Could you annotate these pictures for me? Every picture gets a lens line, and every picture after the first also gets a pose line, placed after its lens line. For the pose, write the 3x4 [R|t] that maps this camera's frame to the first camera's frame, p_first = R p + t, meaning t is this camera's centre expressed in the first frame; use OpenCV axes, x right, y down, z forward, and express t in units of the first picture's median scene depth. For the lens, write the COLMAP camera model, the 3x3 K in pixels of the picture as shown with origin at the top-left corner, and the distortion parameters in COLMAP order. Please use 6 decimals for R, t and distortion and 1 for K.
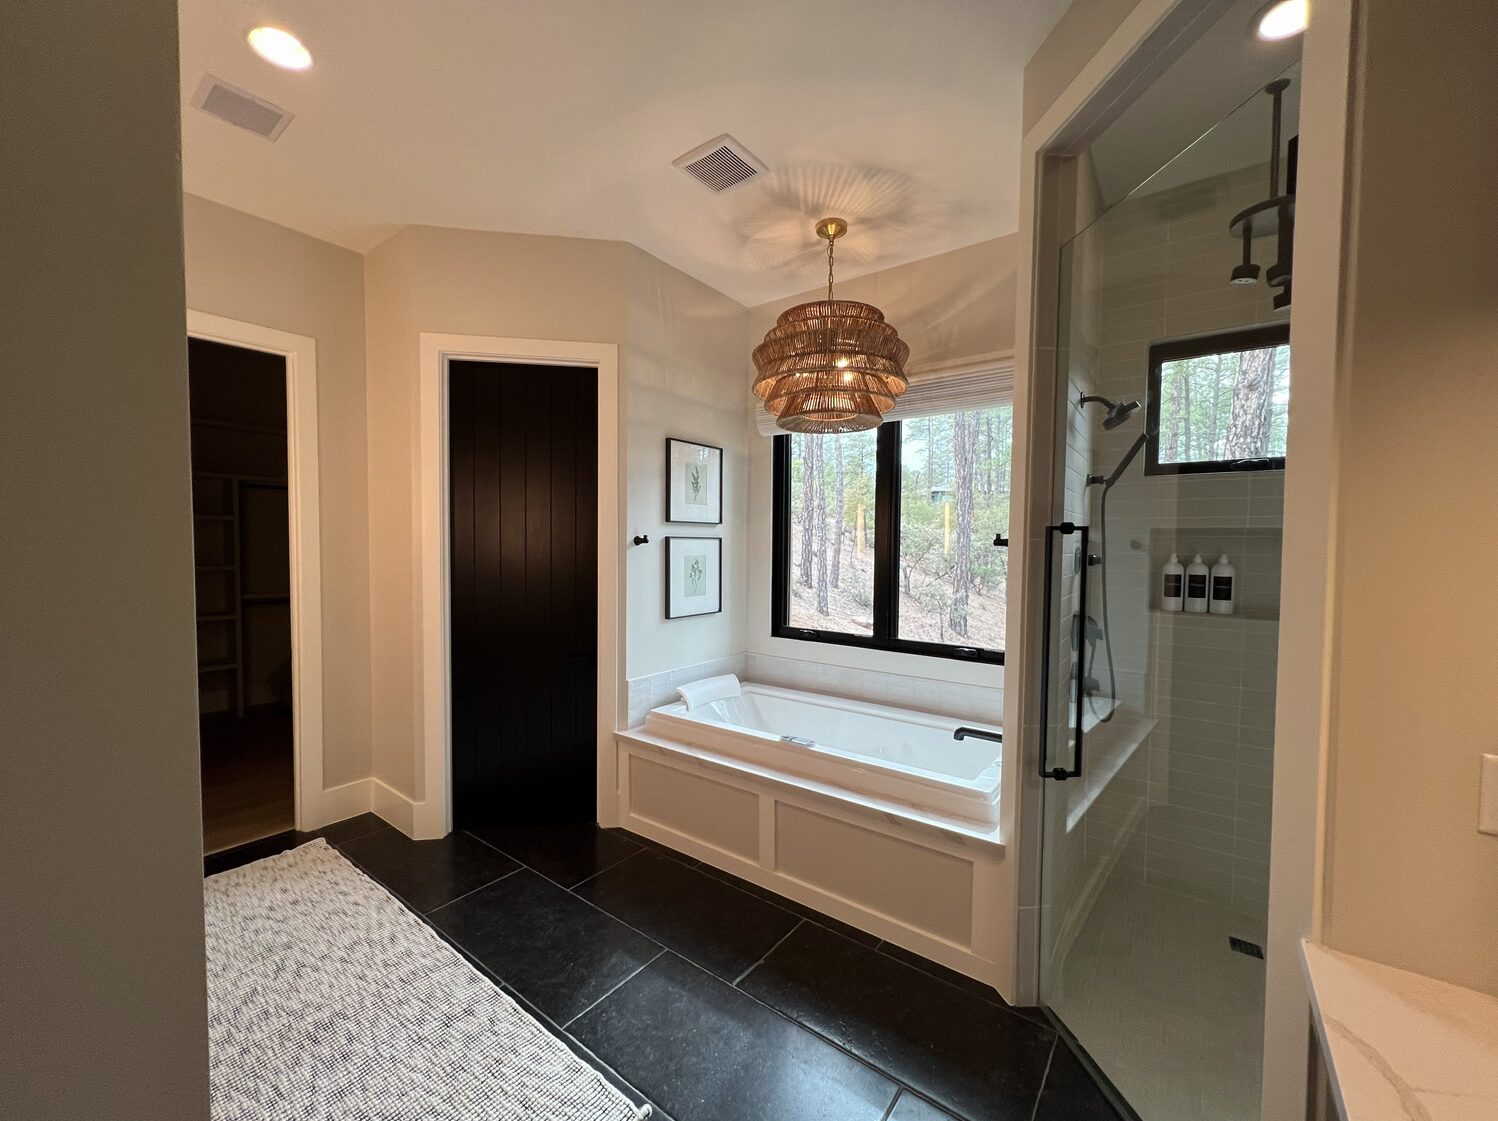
lens RADIAL K [[594.6, 0, 752.5], [0, 594.6, 563.0], [0, 0, 1]] dist [0.001400, -0.000185]
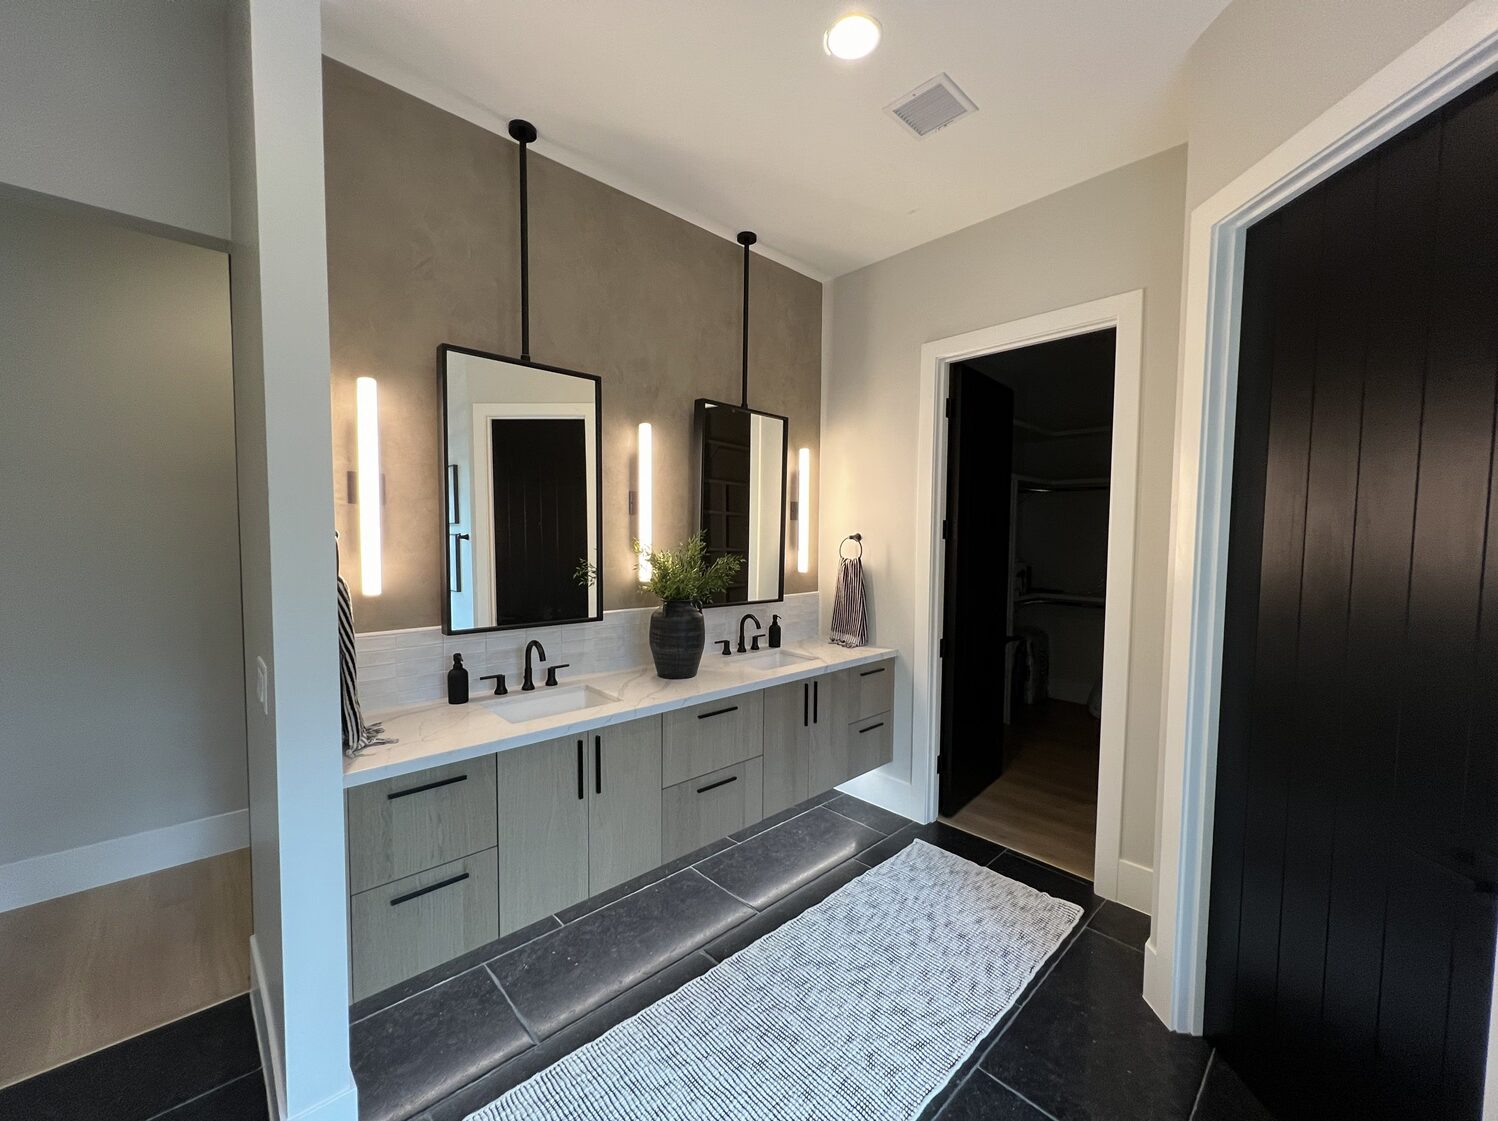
lens RADIAL K [[594.6, 0, 756.7], [0, 594.6, 573.0], [0, 0, 1]] dist [0.001400, -0.000185]
pose [[-0.169988, 0.057353, -0.983776, 0.070995], [-0.042162, 0.996968, 0.065407, -0.019063], [0.984544, 0.052596, -0.167055, 0.331751]]
